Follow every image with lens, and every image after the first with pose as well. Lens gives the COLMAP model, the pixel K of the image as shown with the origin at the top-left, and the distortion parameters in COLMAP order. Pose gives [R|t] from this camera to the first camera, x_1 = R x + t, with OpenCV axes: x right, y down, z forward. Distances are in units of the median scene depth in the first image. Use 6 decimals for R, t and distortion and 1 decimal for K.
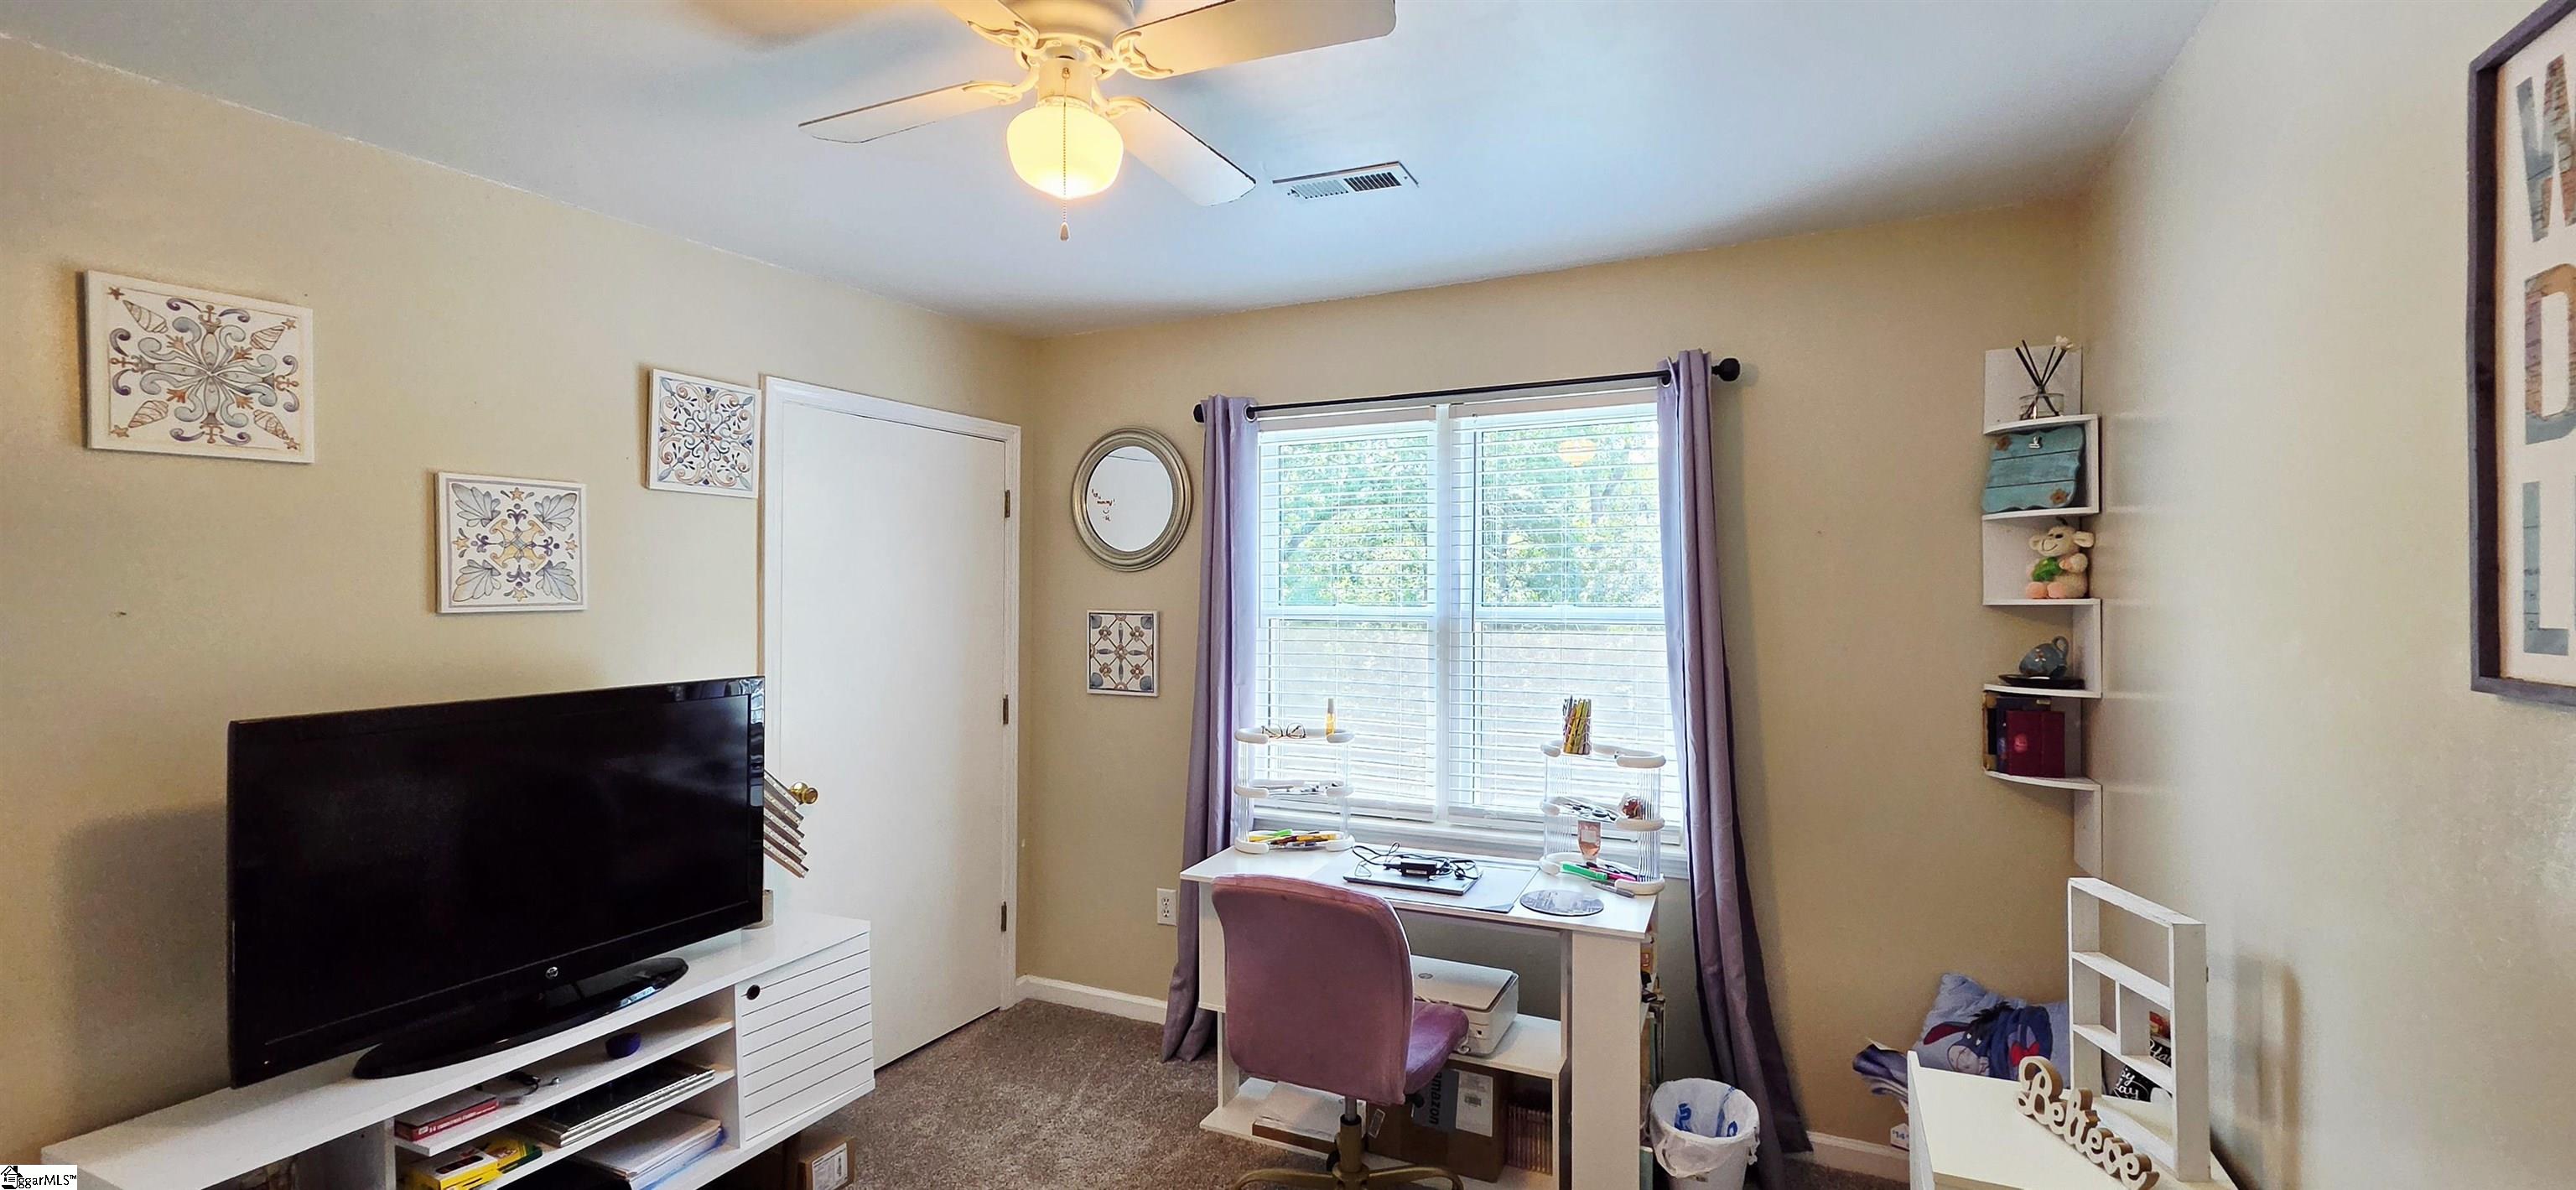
lens RADIAL K [[1059.5, 0, 1288.0], [0, 1059.5, 595.0], [0, 0, 1]] dist [-0.002069, 0.000004]
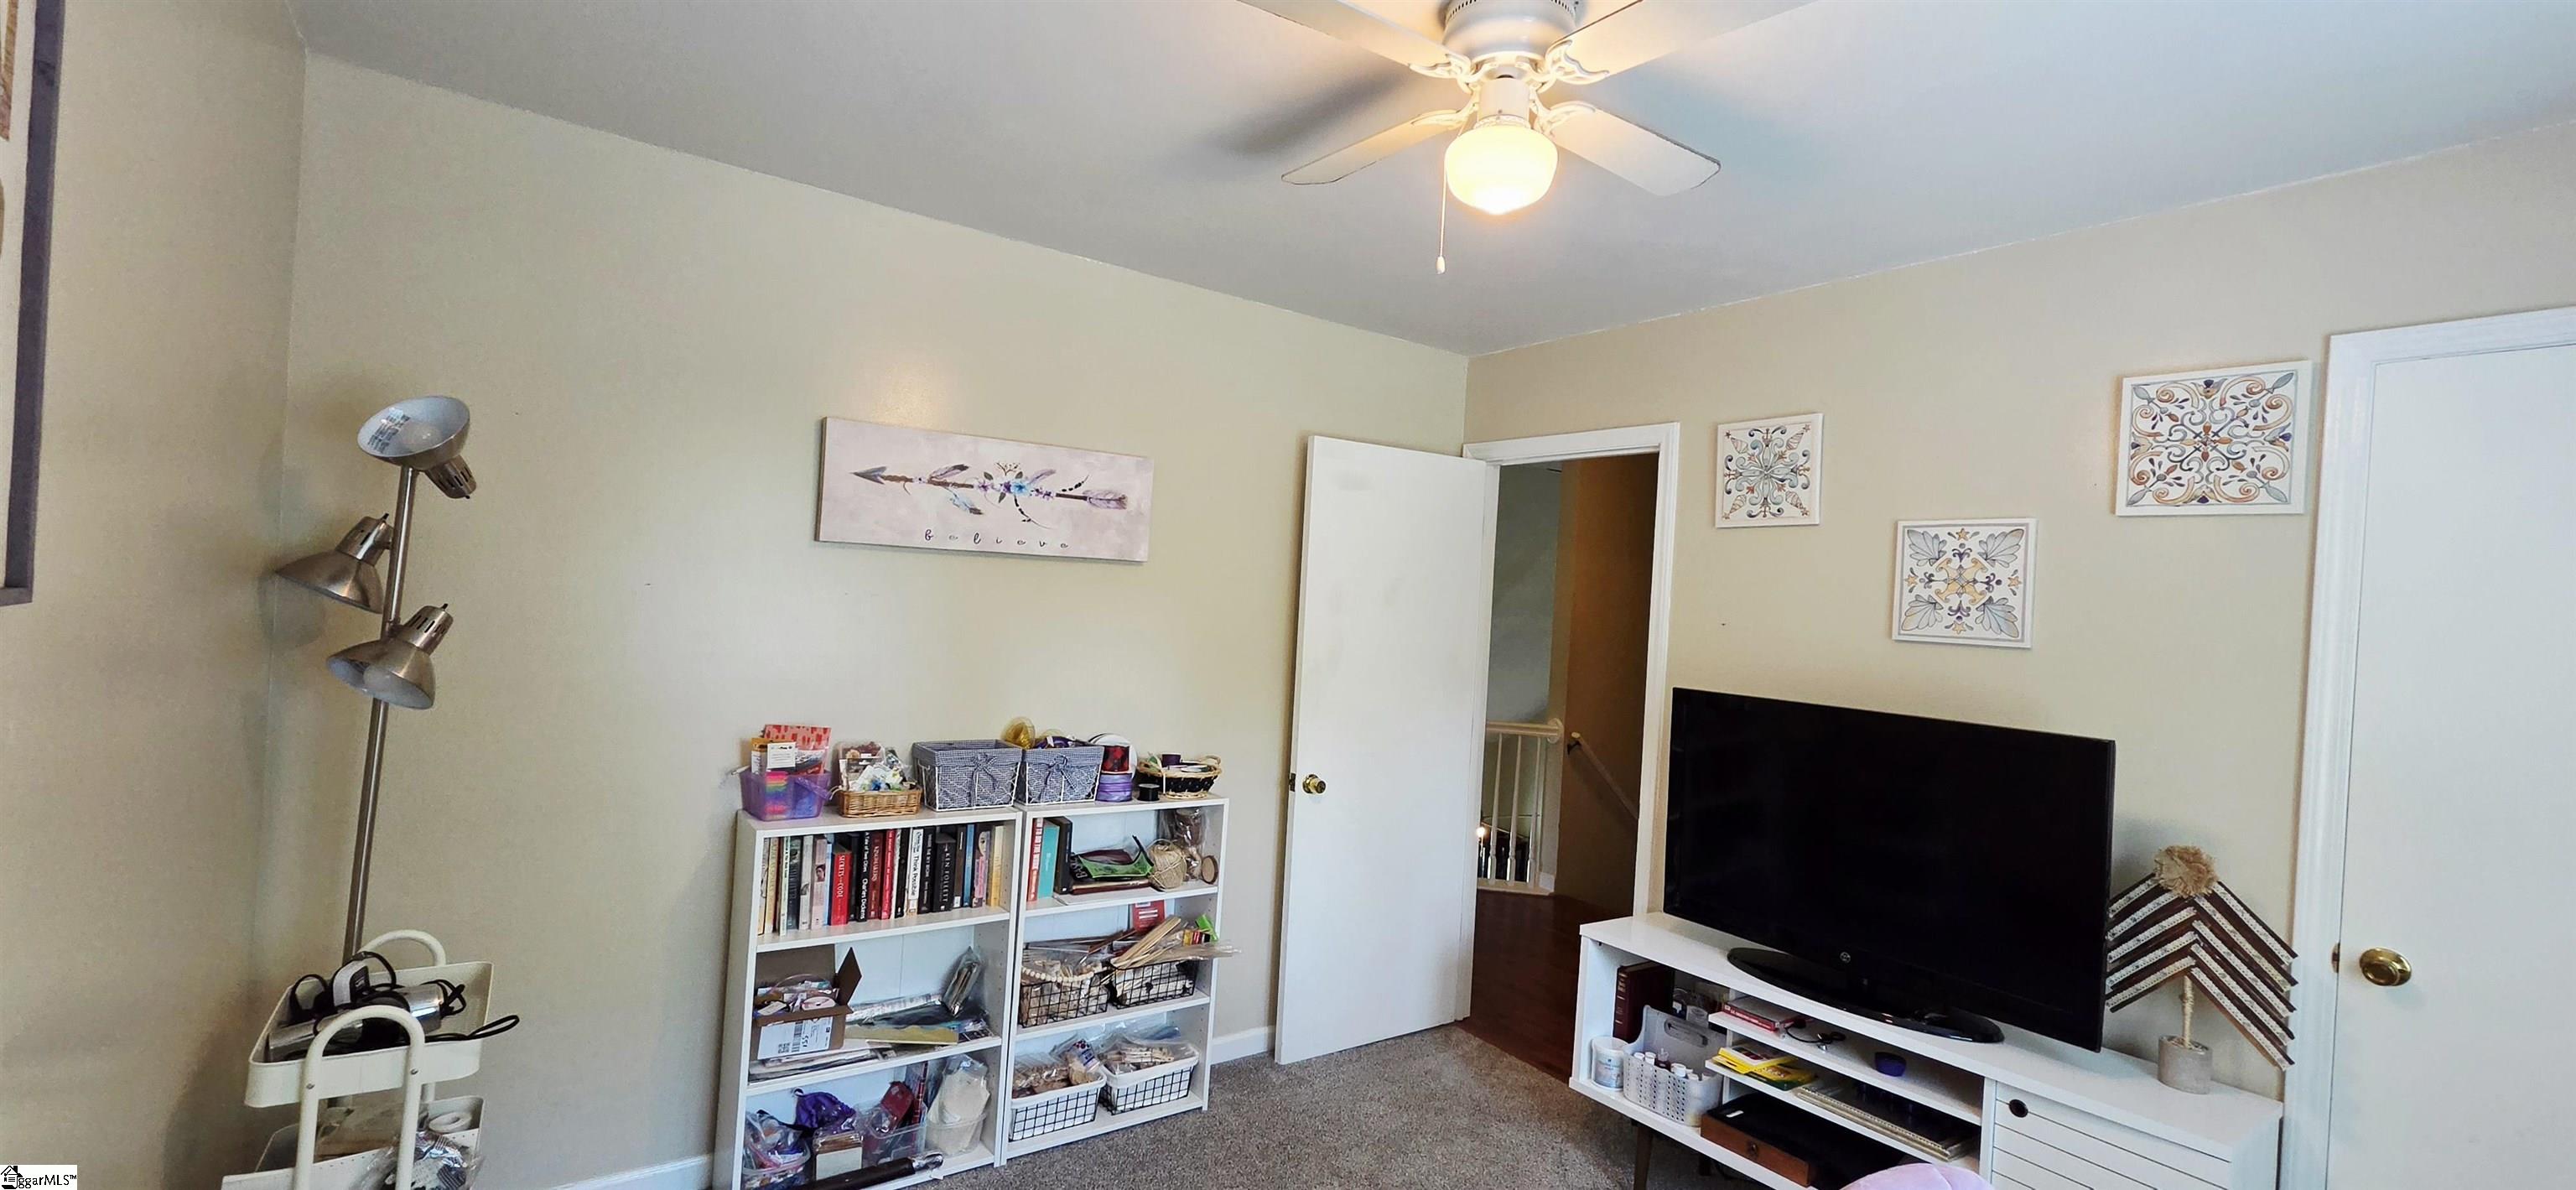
lens RADIAL K [[1059.5, 0, 1288.0], [0, 1059.5, 595.0], [0, 0, 1]] dist [-0.002069, 0.000004]
pose [[-0.467810, -0.020604, -0.883589, 0.531264], [-0.061455, 0.998067, 0.009263, -0.001734], [0.881690, 0.058634, -0.468172, 0.887084]]
